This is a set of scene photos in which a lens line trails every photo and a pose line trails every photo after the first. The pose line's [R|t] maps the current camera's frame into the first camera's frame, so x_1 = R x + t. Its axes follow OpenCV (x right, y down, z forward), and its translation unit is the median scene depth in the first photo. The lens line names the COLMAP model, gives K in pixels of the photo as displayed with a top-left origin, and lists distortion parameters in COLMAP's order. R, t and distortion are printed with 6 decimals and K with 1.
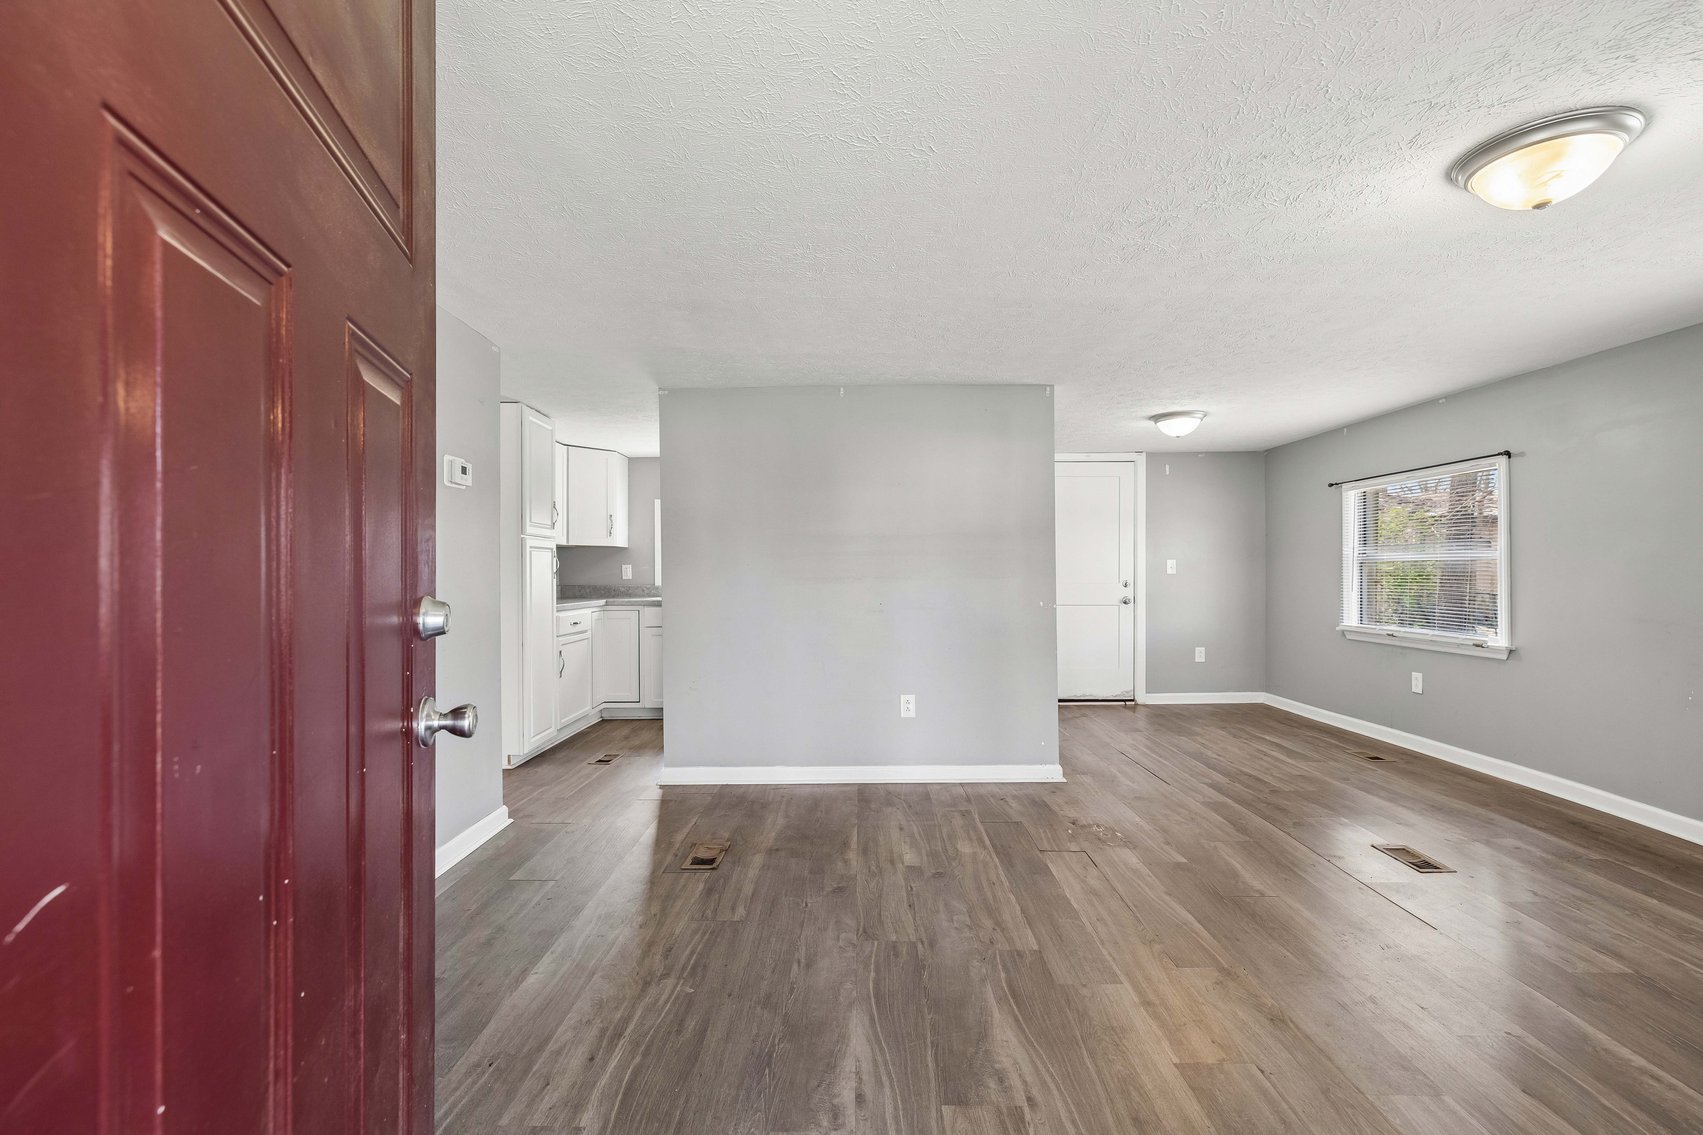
lens RADIAL K [[754.0, 0, 853.3], [0, 754.0, 575.3], [0, 0, 1]] dist [0.001912, 0.001260]
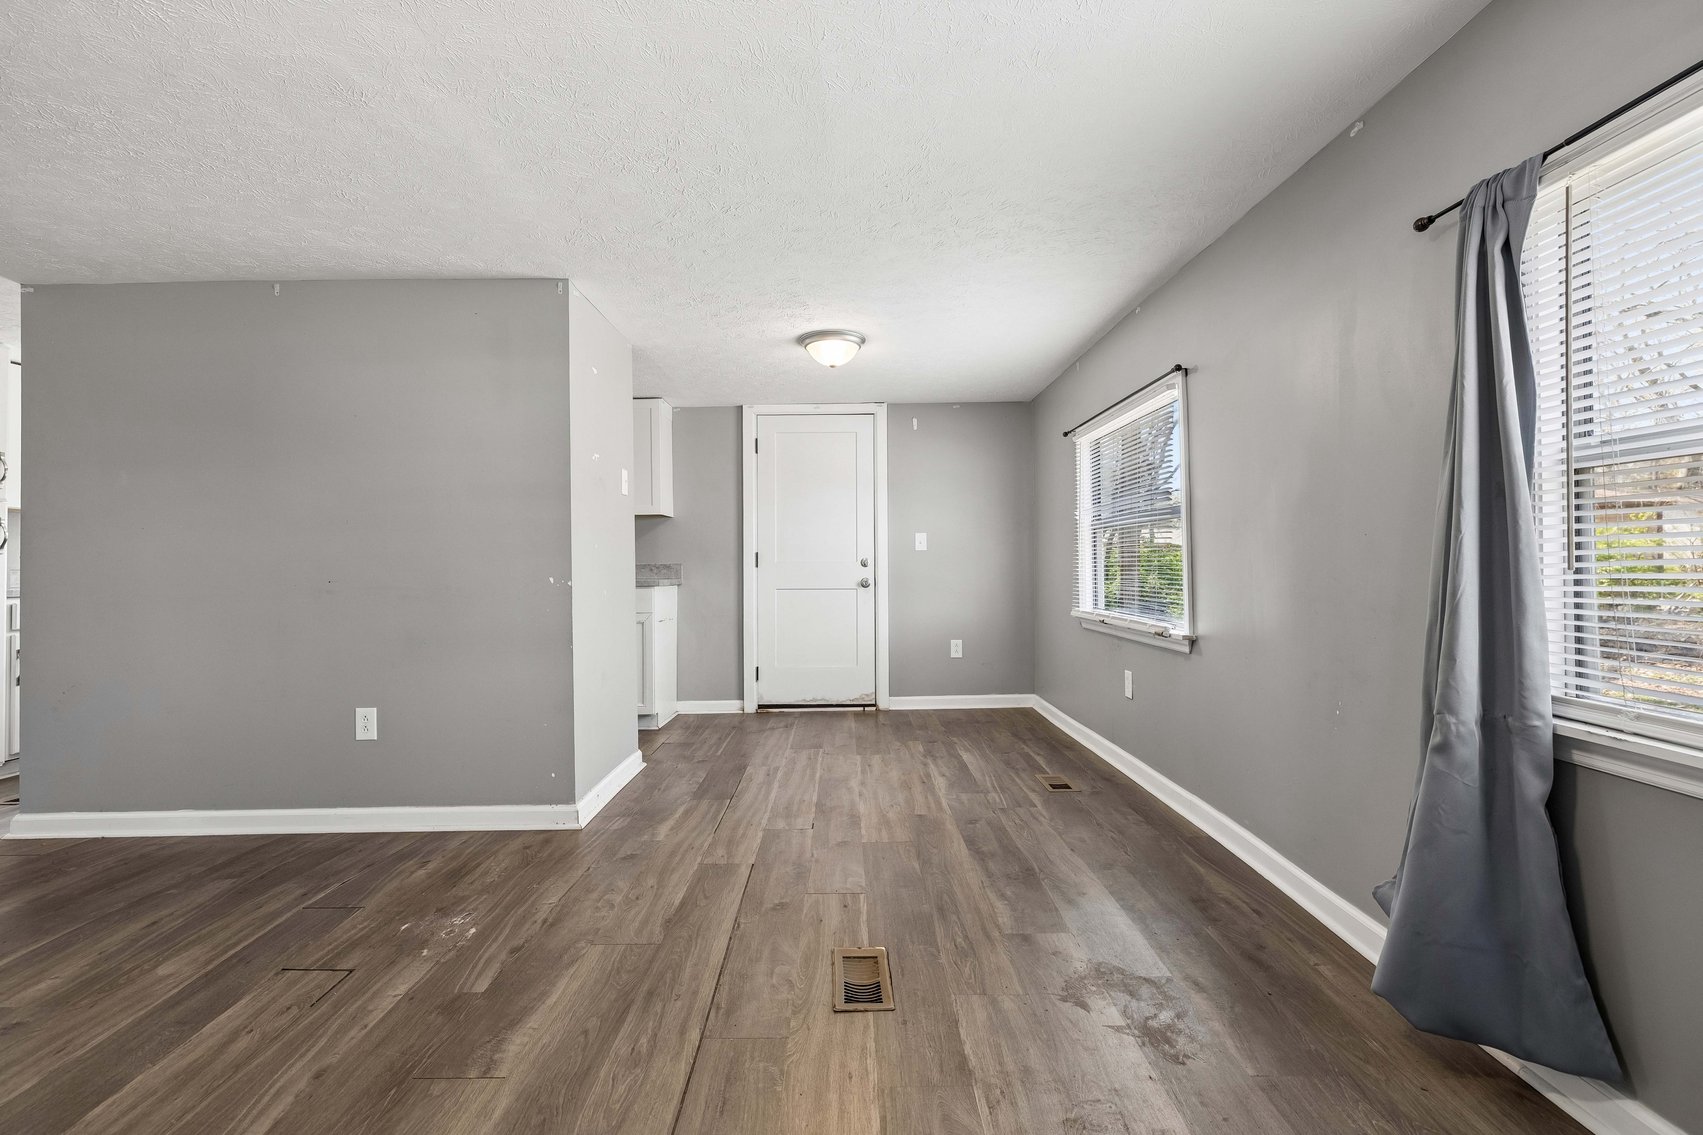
lens RADIAL K [[754.0, 0, 862.2], [0, 754.0, 554.1], [0, 0, 1]] dist [0.001912, 0.001260]
pose [[0.999953, -0.005520, 0.008007, 0.458769], [0.005691, 0.999753, -0.021484, 0.025352], [-0.007886, 0.021528, 0.999737, 0.233983]]
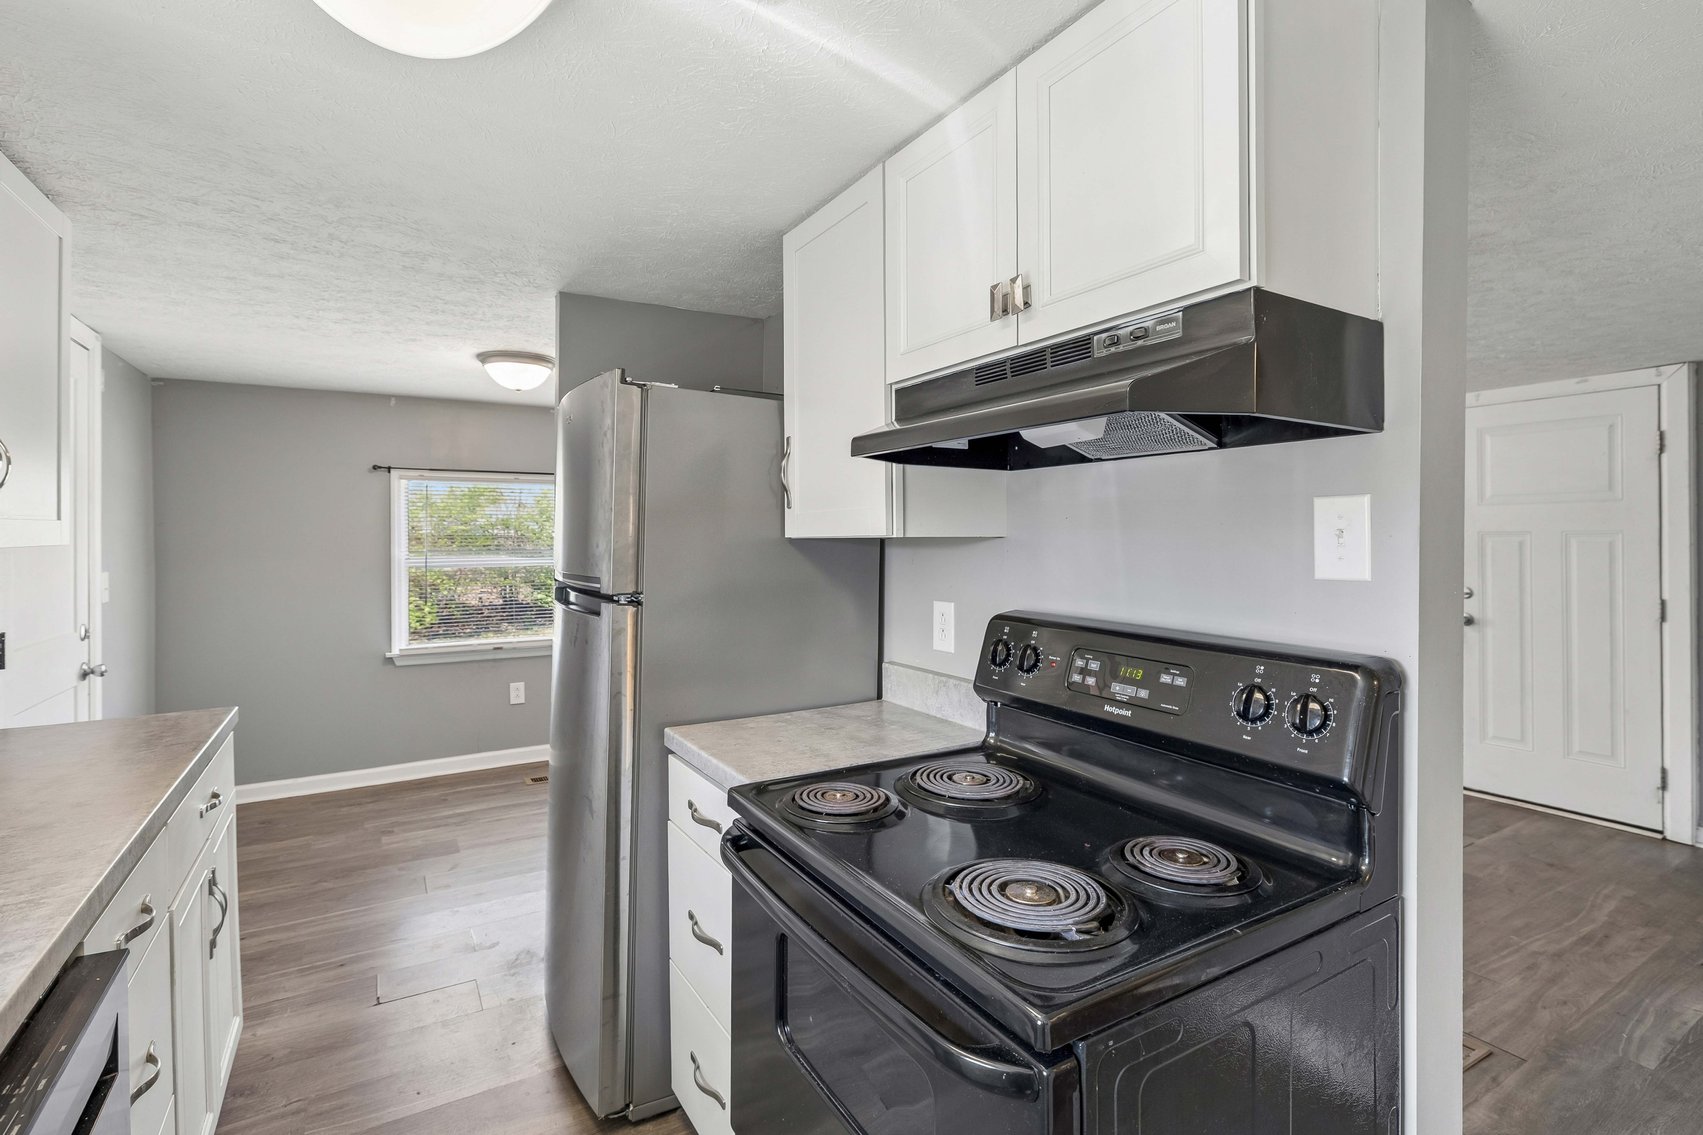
lens RADIAL K [[787.7, 0, 840.5], [0, 787.7, 545.0], [0, 0, 1]] dist [-0.010512, 0.003176]
pose [[-0.528457, -0.008808, 0.848914, -0.313020], [0.003409, 0.999916, 0.012497, -0.056428], [-0.848953, 0.009498, -0.528383, 1.137863]]
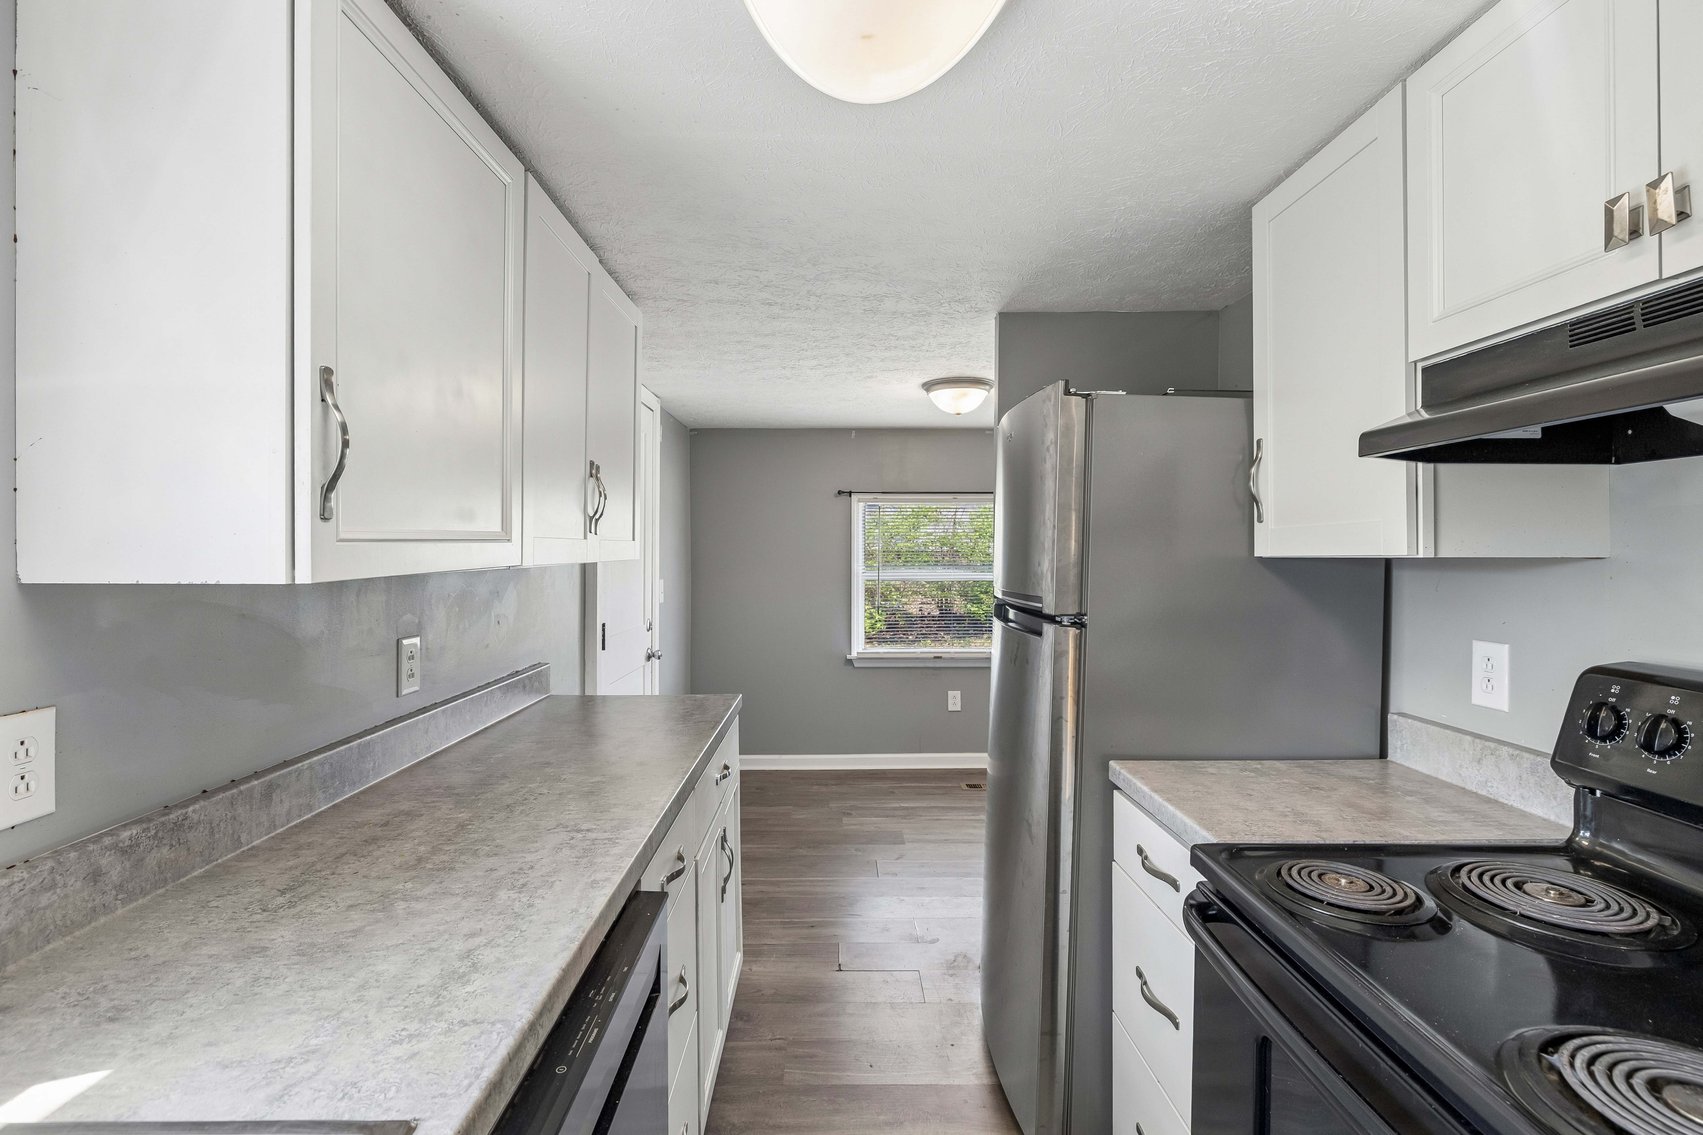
lens RADIAL K [[787.7, 0, 841.3], [0, 787.7, 562.3], [0, 0, 1]] dist [-0.010512, 0.003176]
pose [[-0.025426, -0.012553, 0.999598, -0.301045], [0.001973, 0.999919, 0.012608, -0.057216], [-0.999675, 0.002292, -0.025399, 1.138935]]
